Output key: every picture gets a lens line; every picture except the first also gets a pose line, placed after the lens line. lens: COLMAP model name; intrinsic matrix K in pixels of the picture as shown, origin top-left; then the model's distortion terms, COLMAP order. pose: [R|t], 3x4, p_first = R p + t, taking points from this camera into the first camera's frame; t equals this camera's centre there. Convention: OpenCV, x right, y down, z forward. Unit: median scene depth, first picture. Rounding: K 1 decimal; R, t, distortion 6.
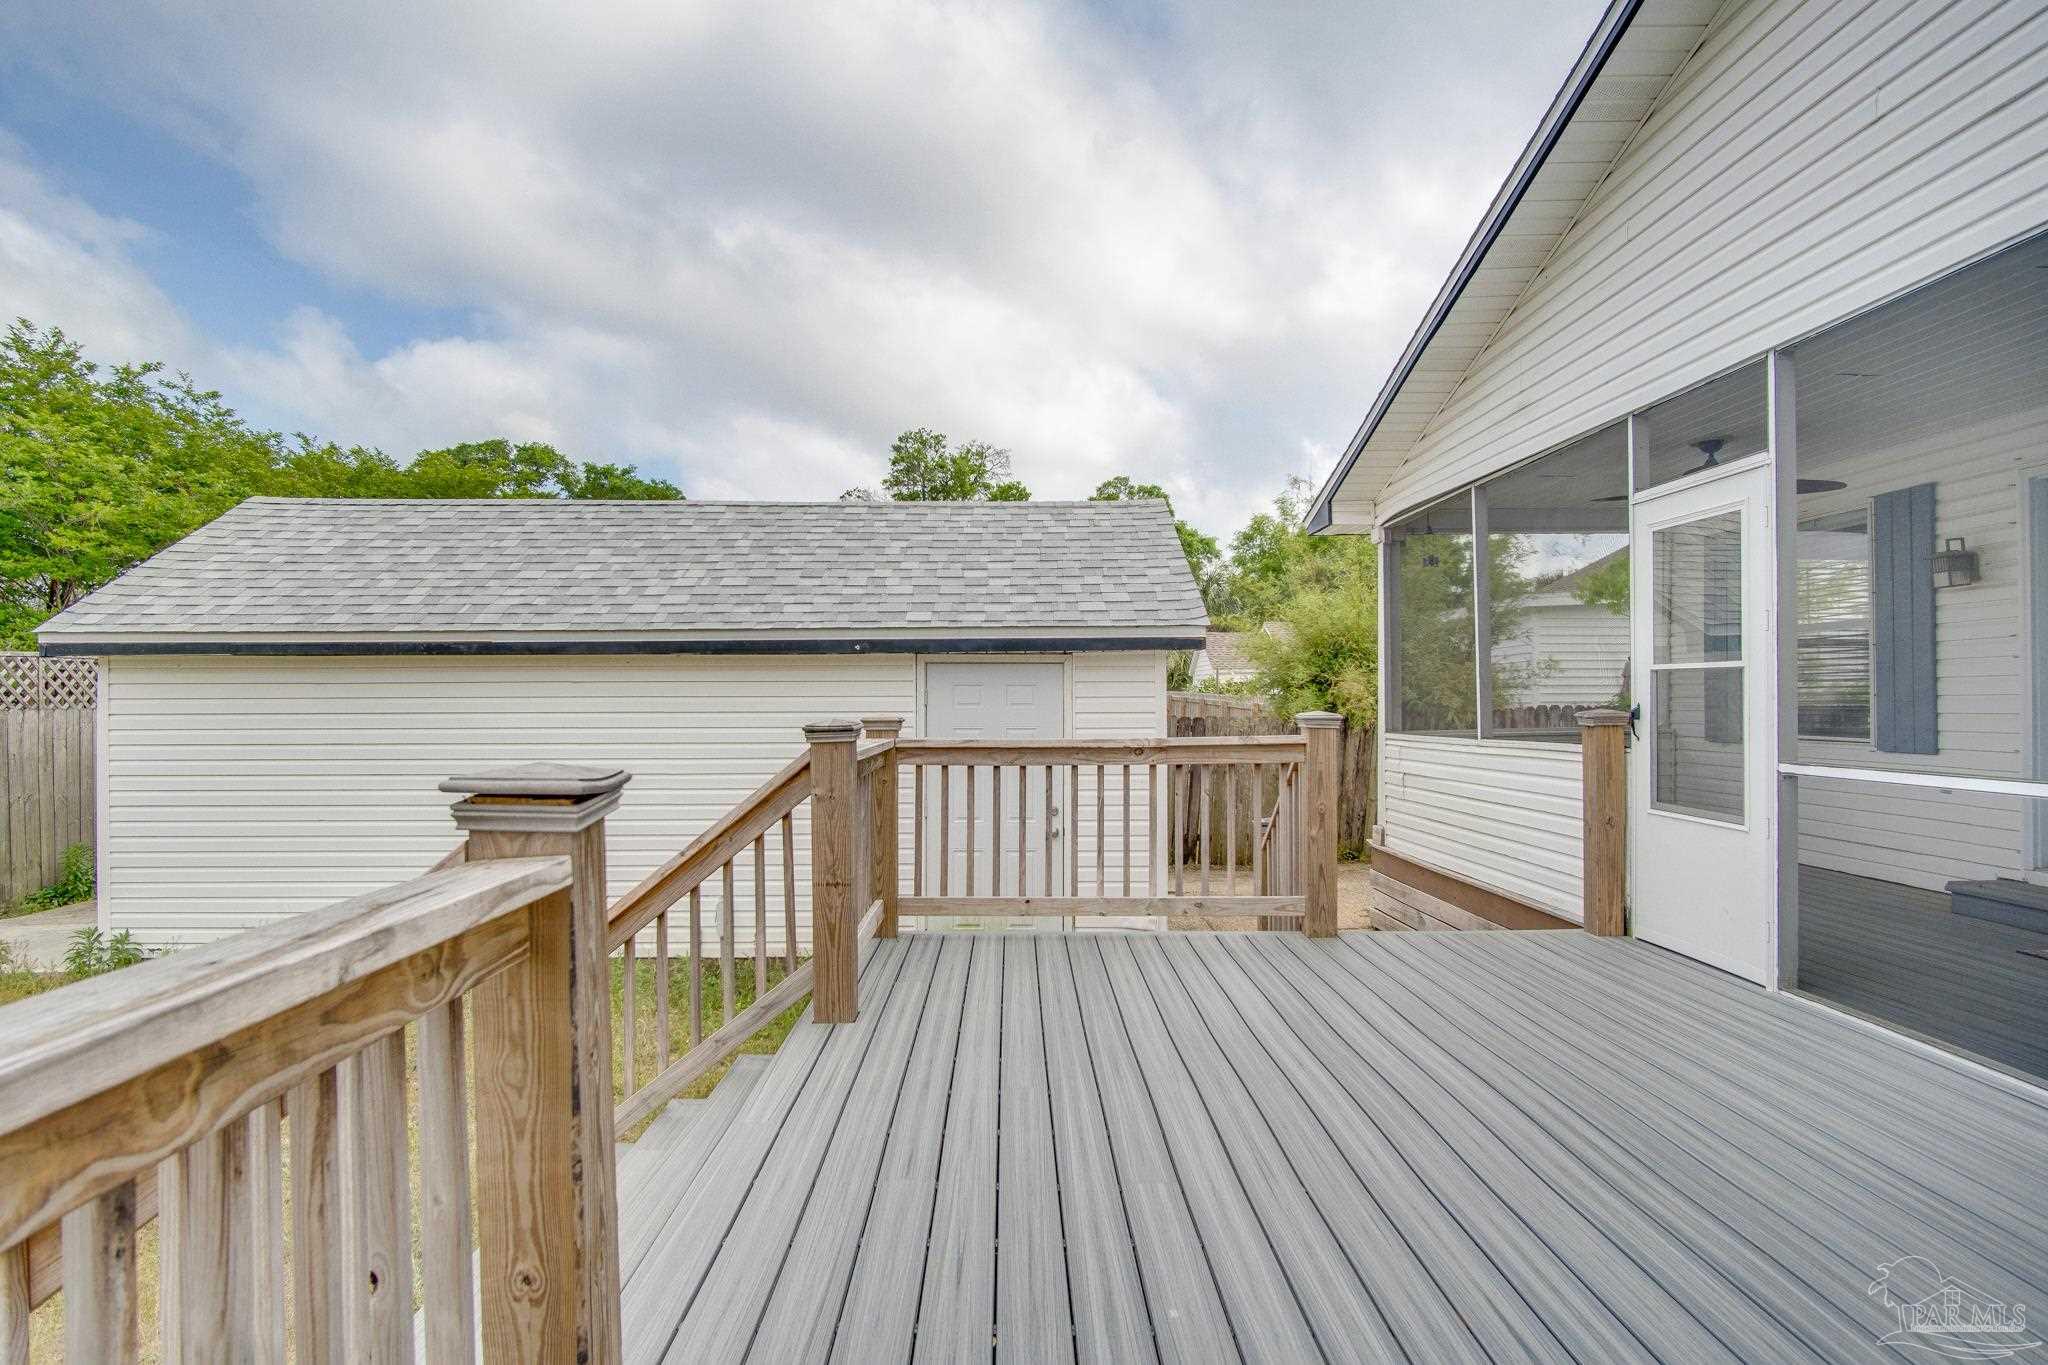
lens RADIAL K [[1095.7, 0, 1020.0], [0, 1095.7, 688.9], [0, 0, 1]] dist [-0.032444, 0.008262]
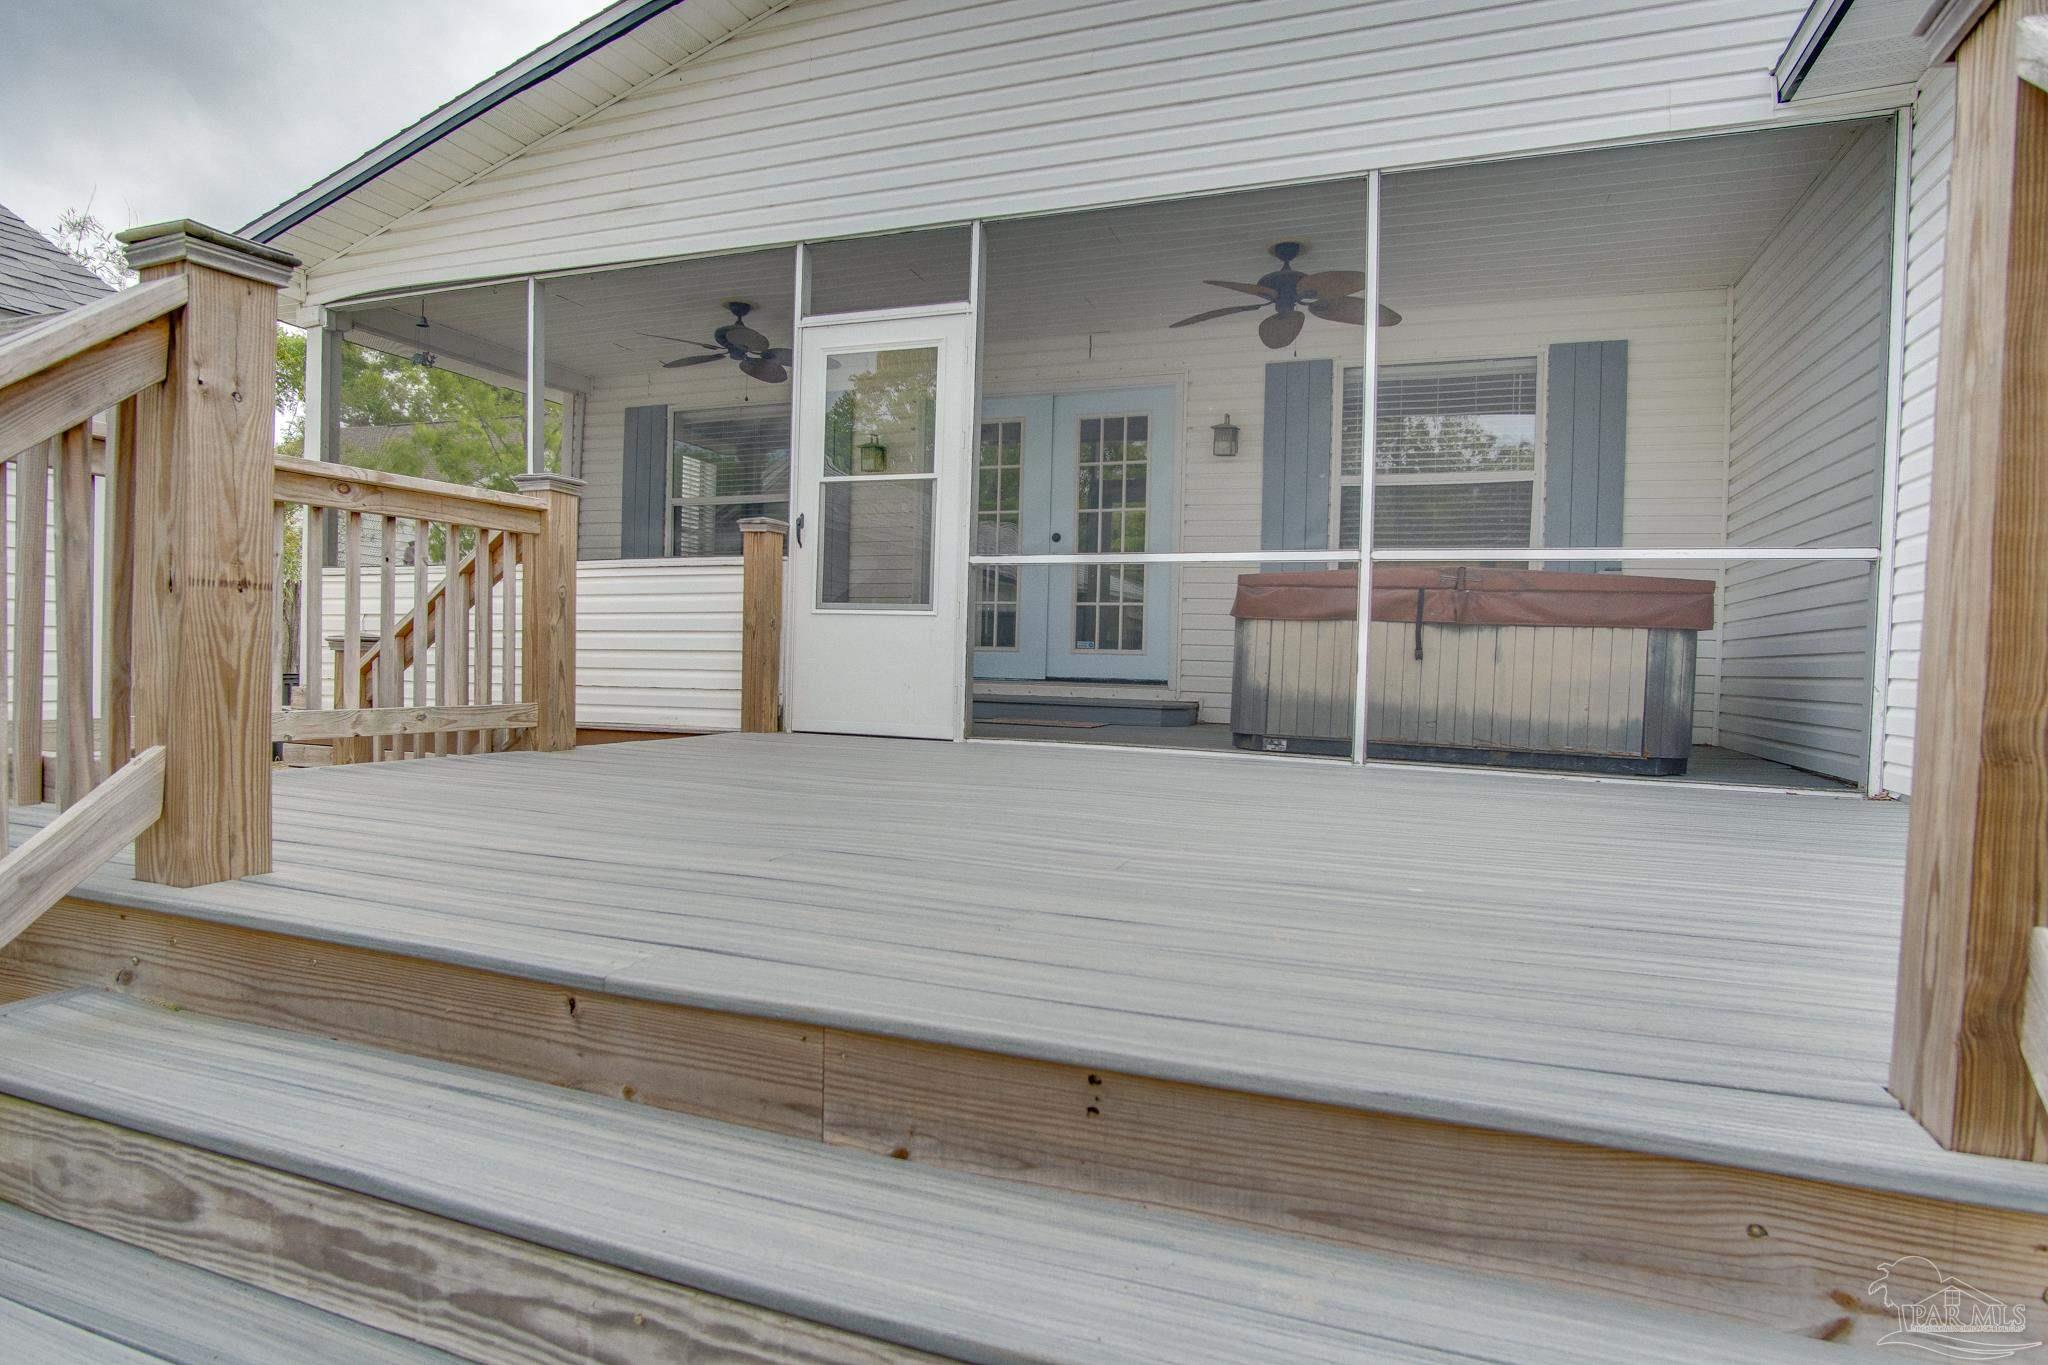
lens RADIAL K [[1095.7, 0, 1017.0], [0, 1095.7, 683.3], [0, 0, 1]] dist [-0.032444, 0.008262]
pose [[0.355108, -0.004342, 0.934815, -0.370220], [-0.034627, 0.999242, 0.017795, 0.155109], [-0.934184, -0.038689, 0.354689, 0.406316]]
